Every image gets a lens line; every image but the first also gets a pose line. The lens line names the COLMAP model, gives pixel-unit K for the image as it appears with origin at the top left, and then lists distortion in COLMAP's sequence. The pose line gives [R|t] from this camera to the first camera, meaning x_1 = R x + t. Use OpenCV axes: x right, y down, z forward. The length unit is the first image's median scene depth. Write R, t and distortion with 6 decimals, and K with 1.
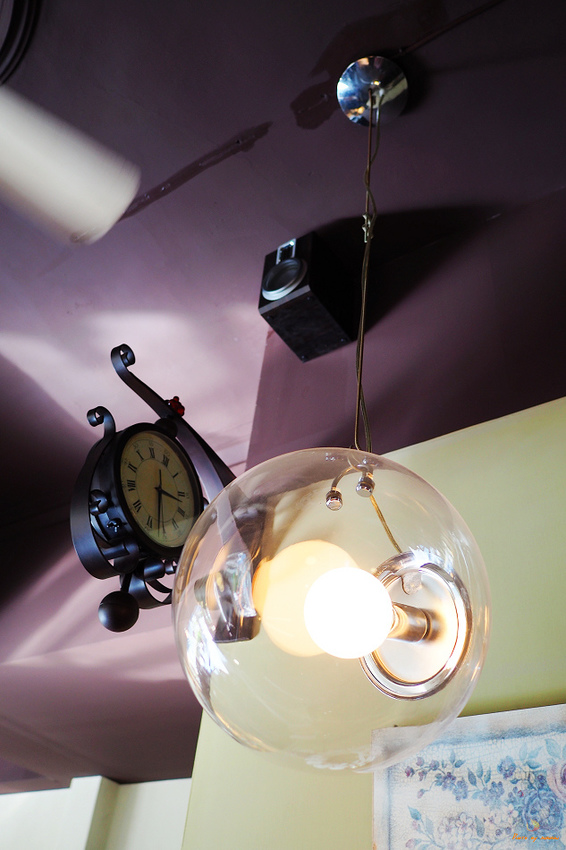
lens RADIAL K [[750.4, 0, 284.2], [0, 750.4, 427.4], [0, 0, 1]] dist [0.002396, 0.009728]
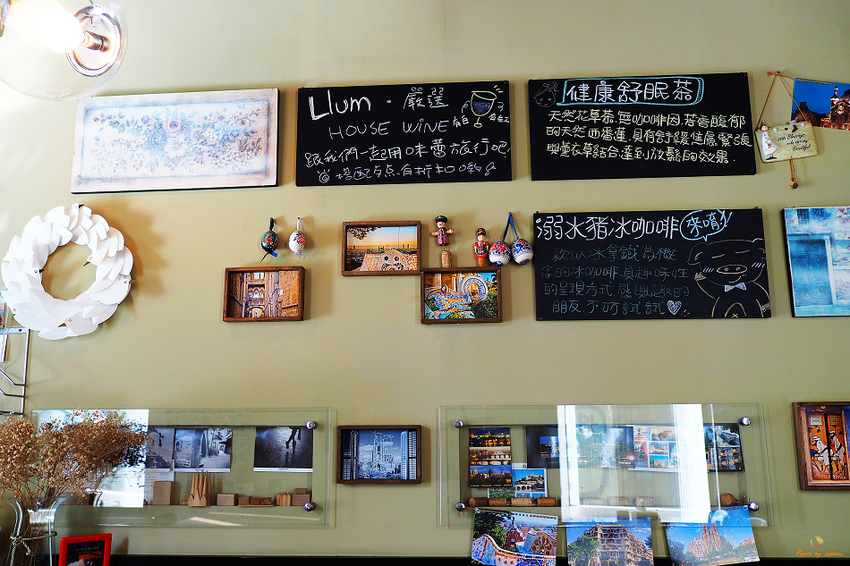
lens RADIAL K [[750.4, 0, 422.5], [0, 750.4, 287.8], [0, 0, 1]] dist [0.002396, 0.009728]
pose [[0.872015, -0.007800, 0.489418, -0.054480], [-0.249192, 0.853526, 0.457600, -0.290736], [-0.421300, -0.520993, 0.742343, -1.109693]]
